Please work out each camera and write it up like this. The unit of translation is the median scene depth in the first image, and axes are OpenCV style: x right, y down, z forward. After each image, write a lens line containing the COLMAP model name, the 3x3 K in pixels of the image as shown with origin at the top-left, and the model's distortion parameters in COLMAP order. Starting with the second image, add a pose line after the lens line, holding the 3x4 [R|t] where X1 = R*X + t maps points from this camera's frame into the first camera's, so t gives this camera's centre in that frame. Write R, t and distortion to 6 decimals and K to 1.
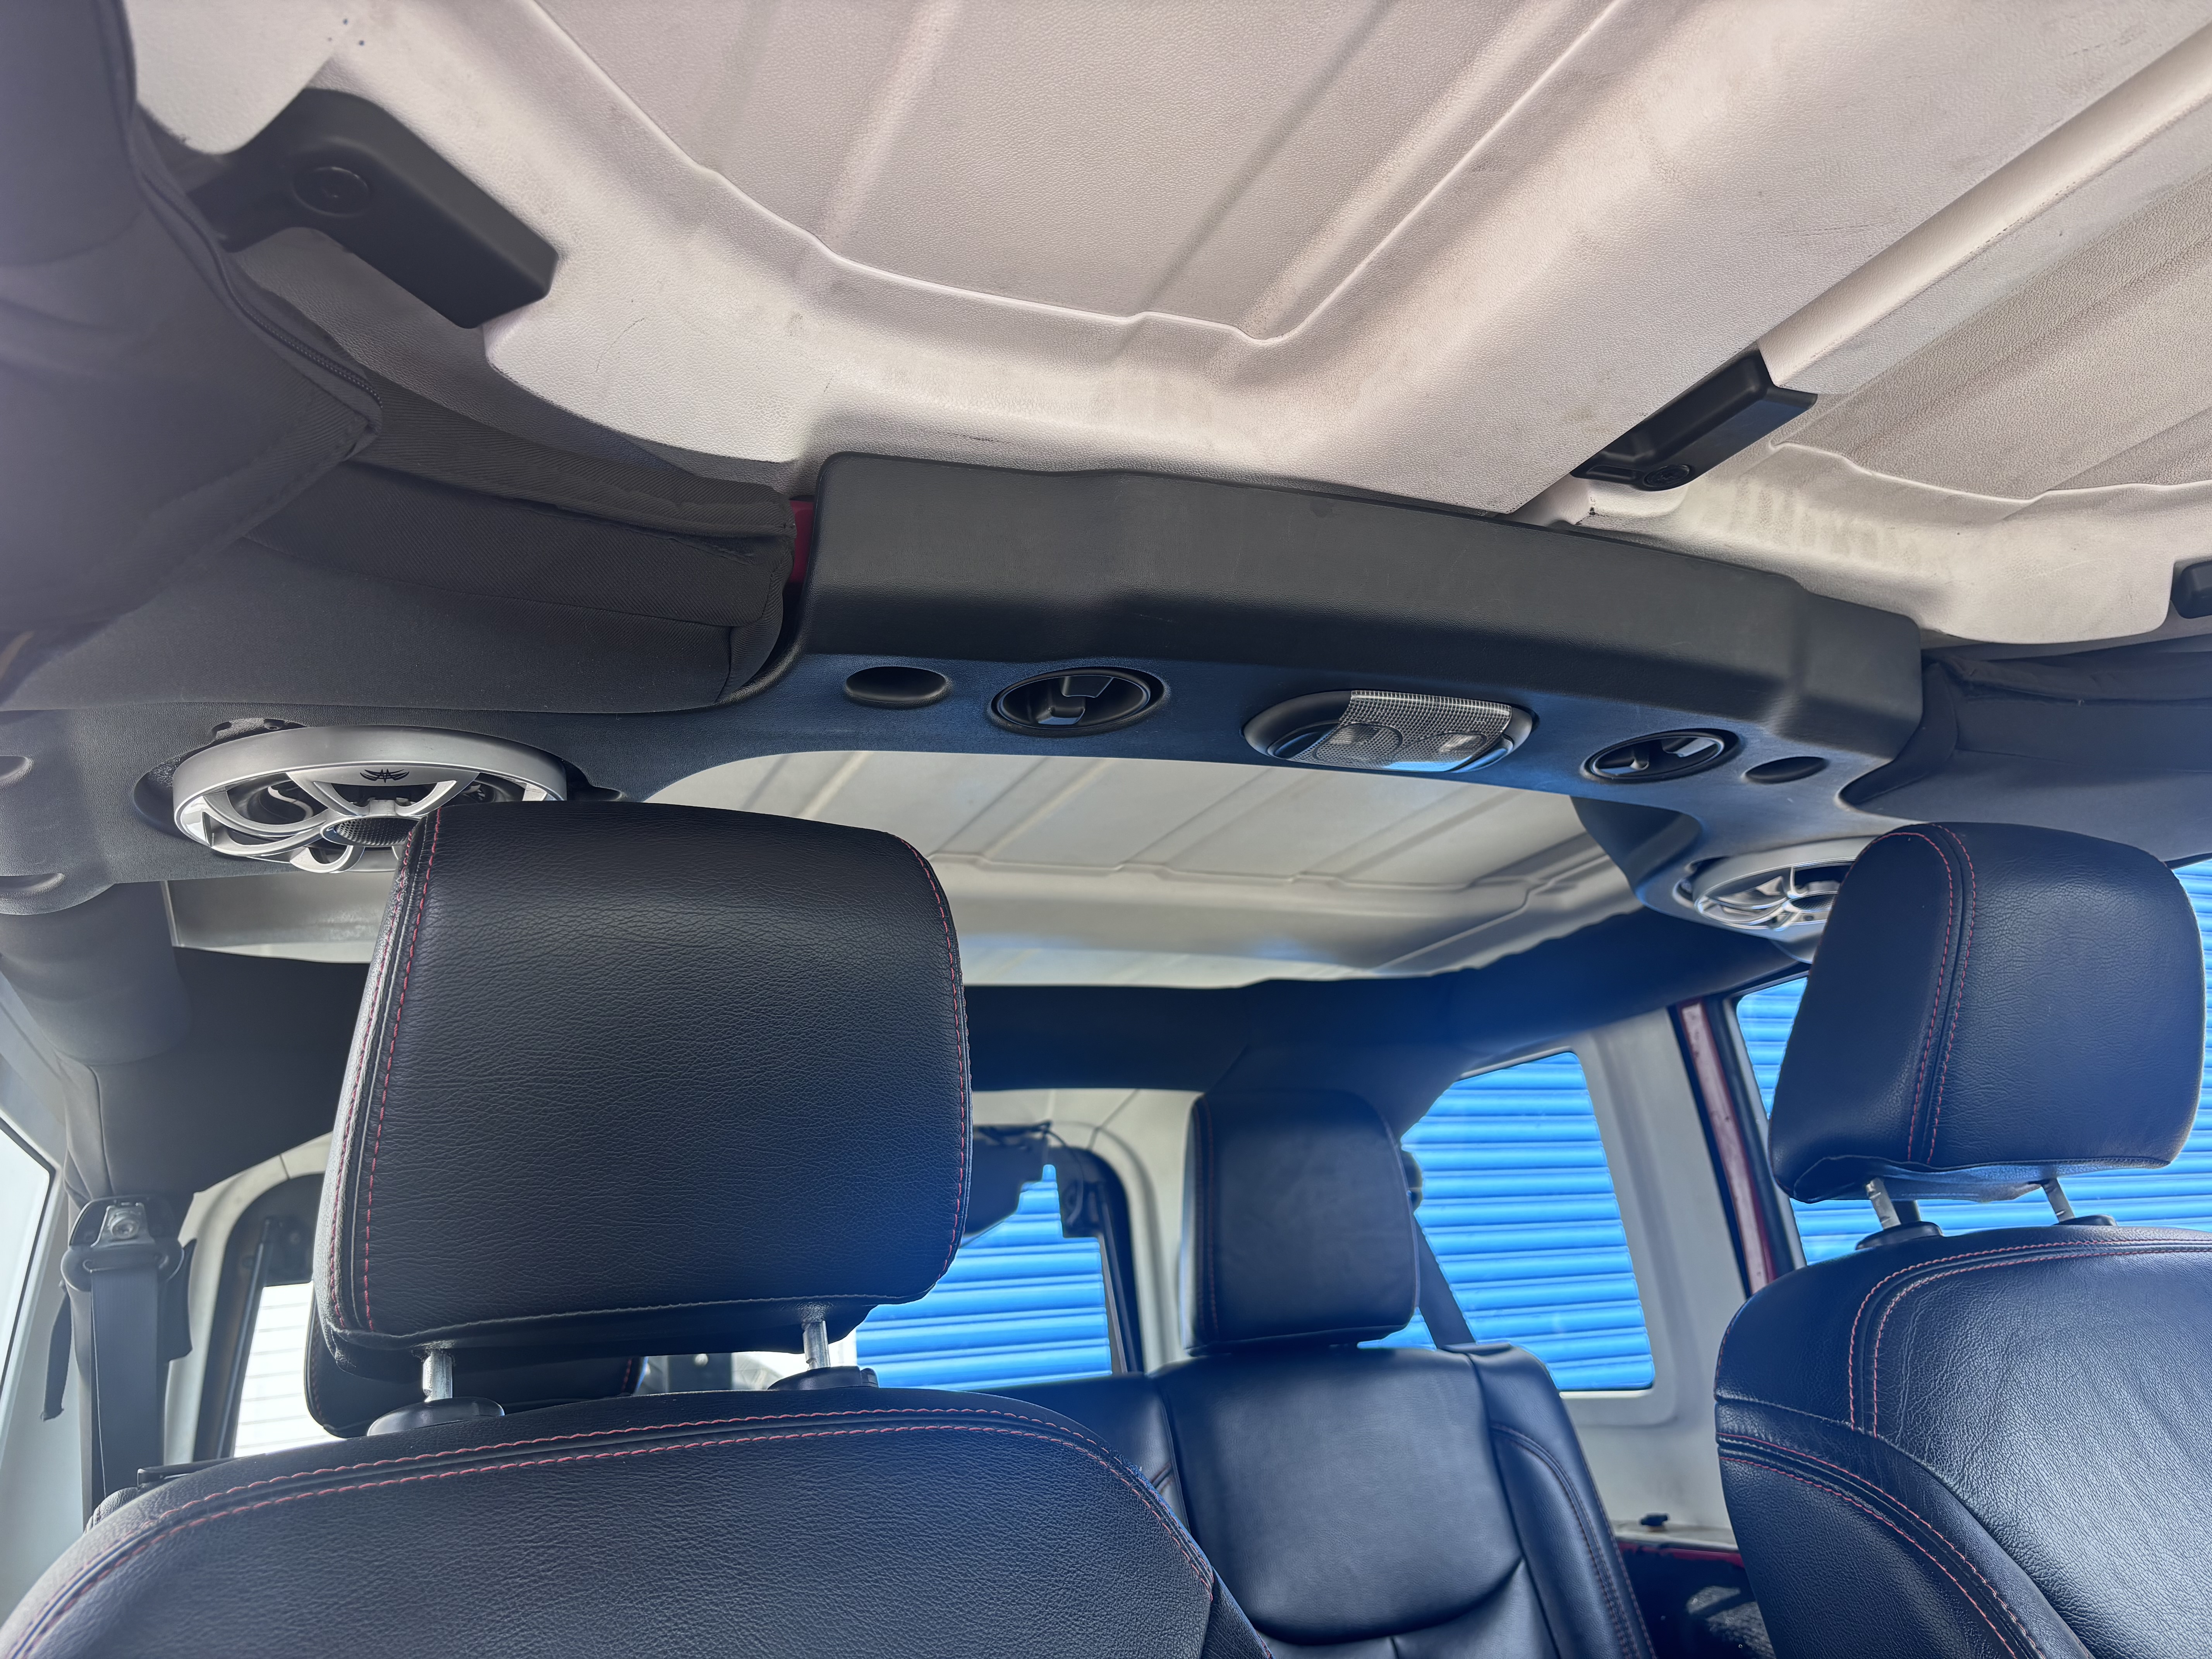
lens RADIAL K [[1651.0, 0, 1112.3], [0, 1651.0, 817.6], [0, 0, 1]] dist [0.043208, -0.055747]
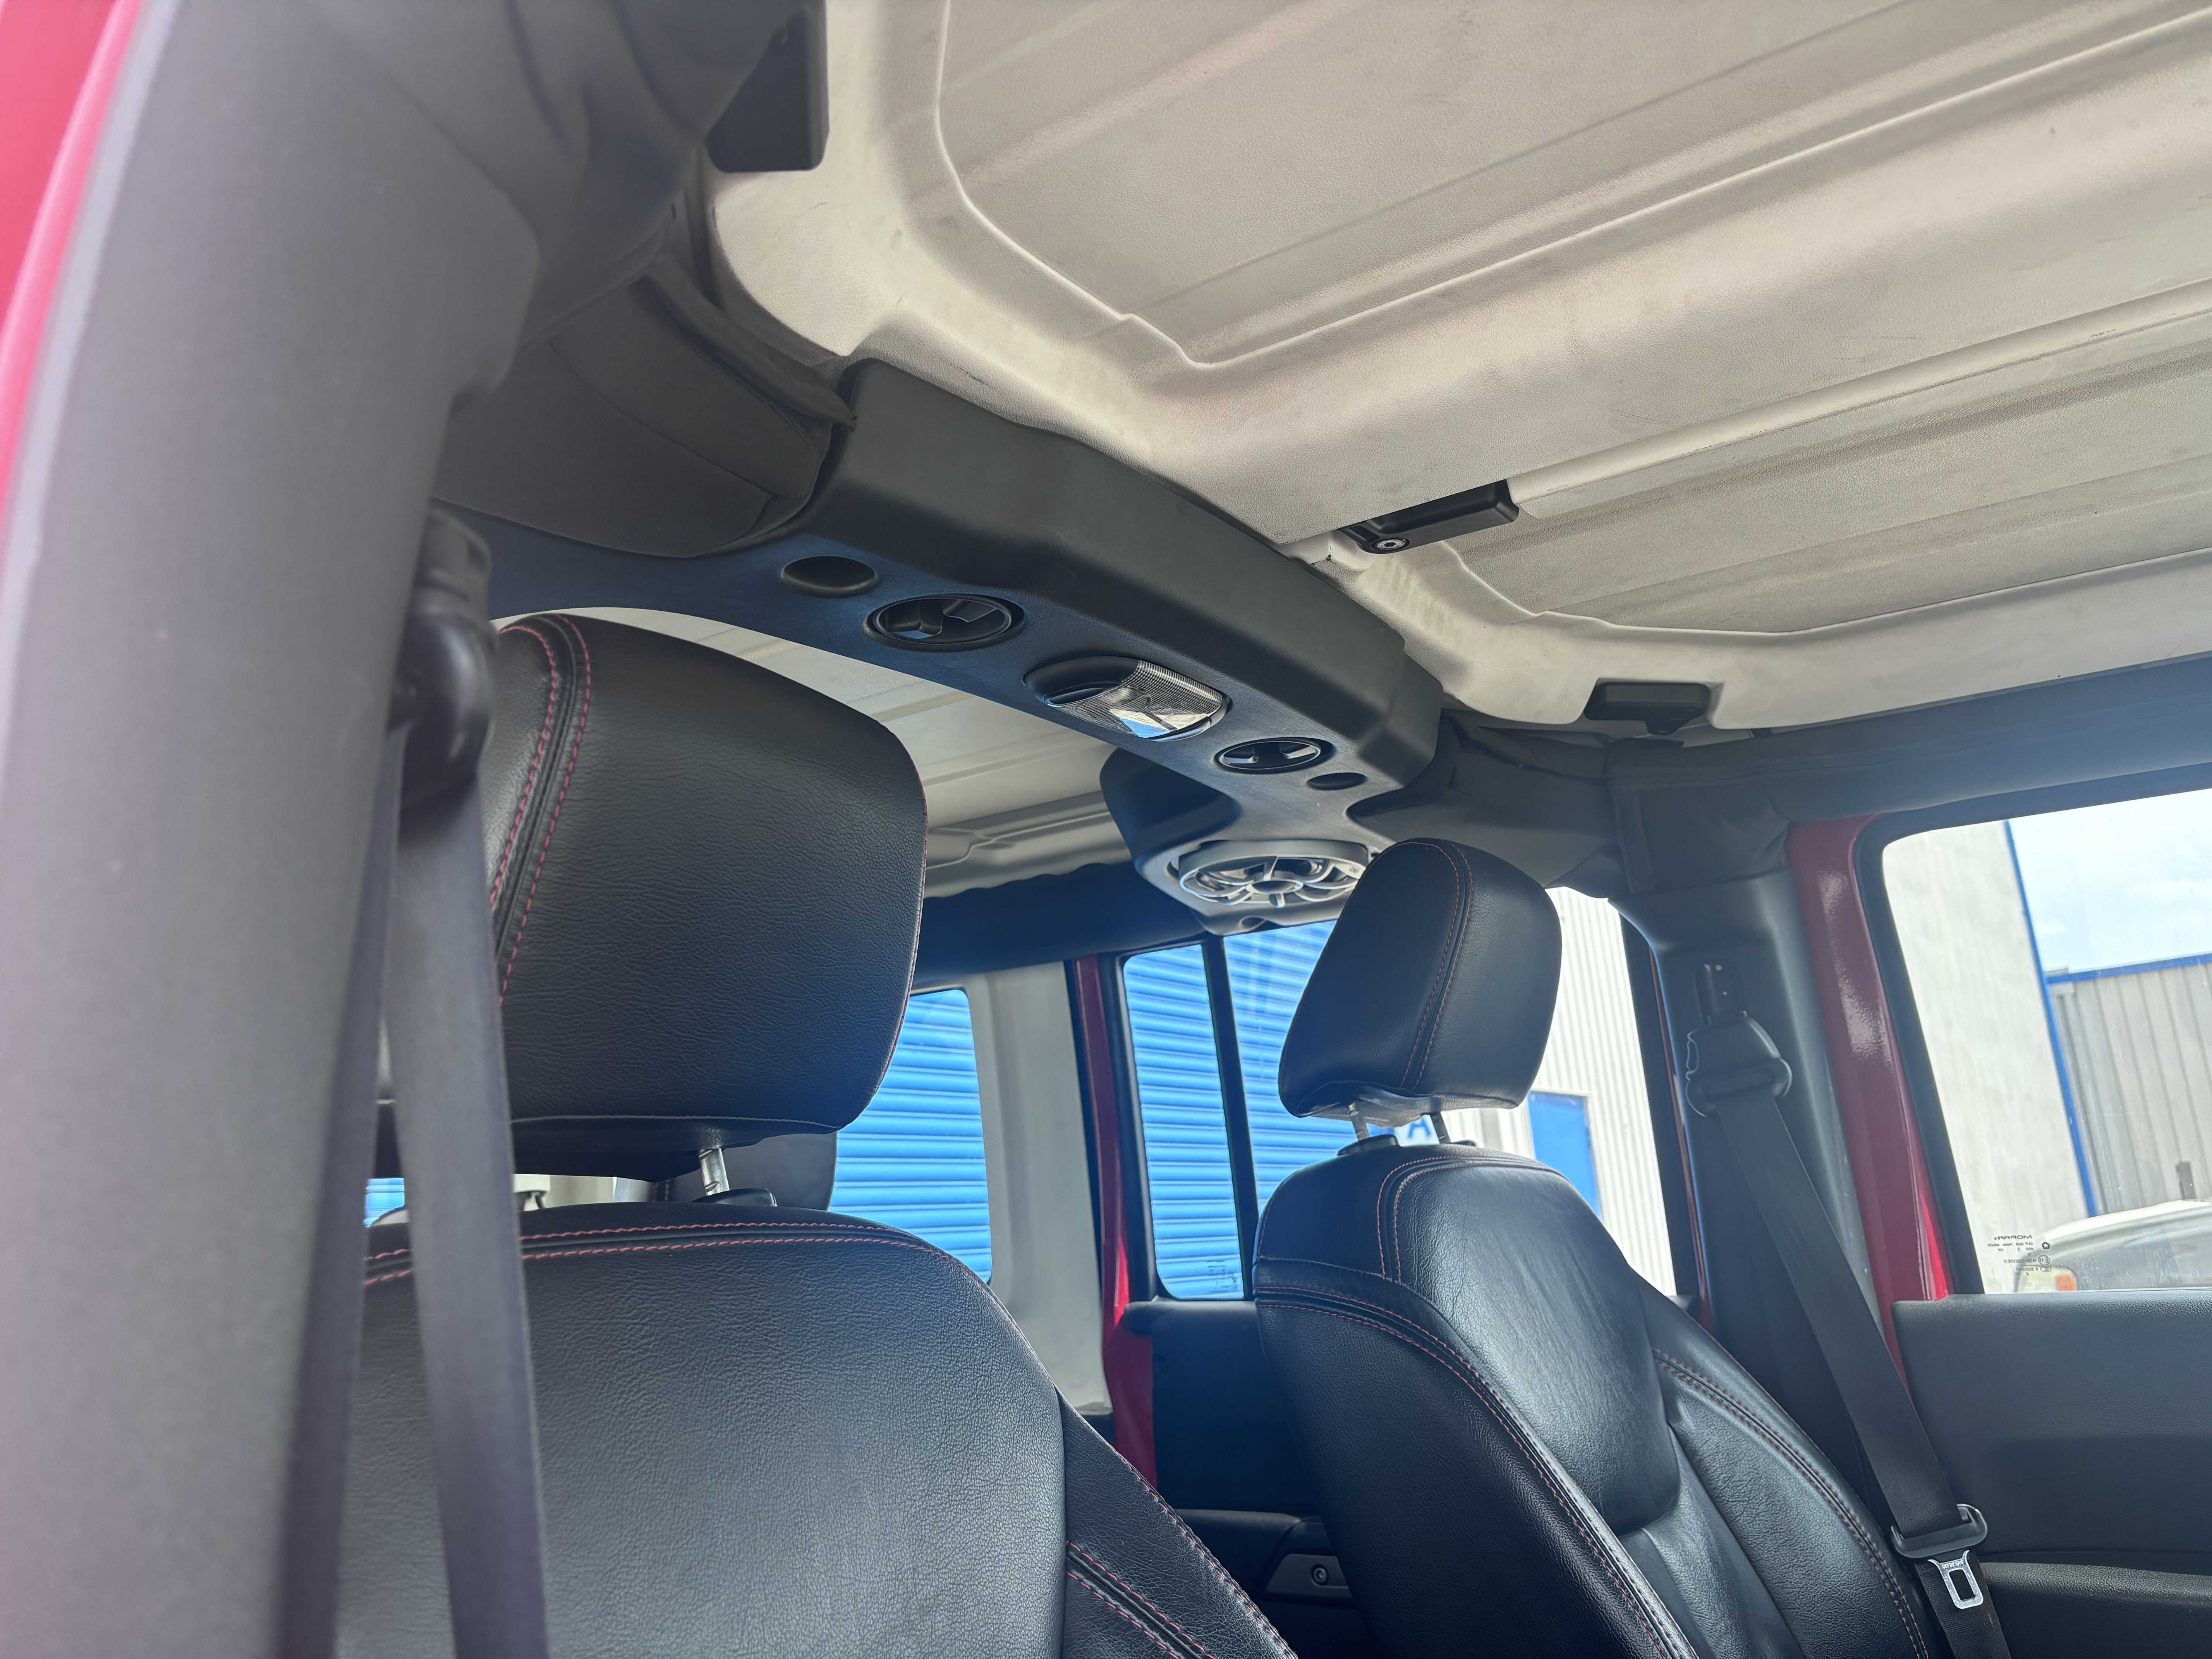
lens RADIAL K [[1626.8, 0, 1106.0], [0, 1626.8, 829.5], [0, 0, 1]] dist [-0.008191, -0.026140]
pose [[0.863259, 0.140391, 0.484845, -0.394705], [-0.159063, 0.987265, -0.002664, 0.044787], [-0.479045, -0.074821, 0.874596, -0.007881]]
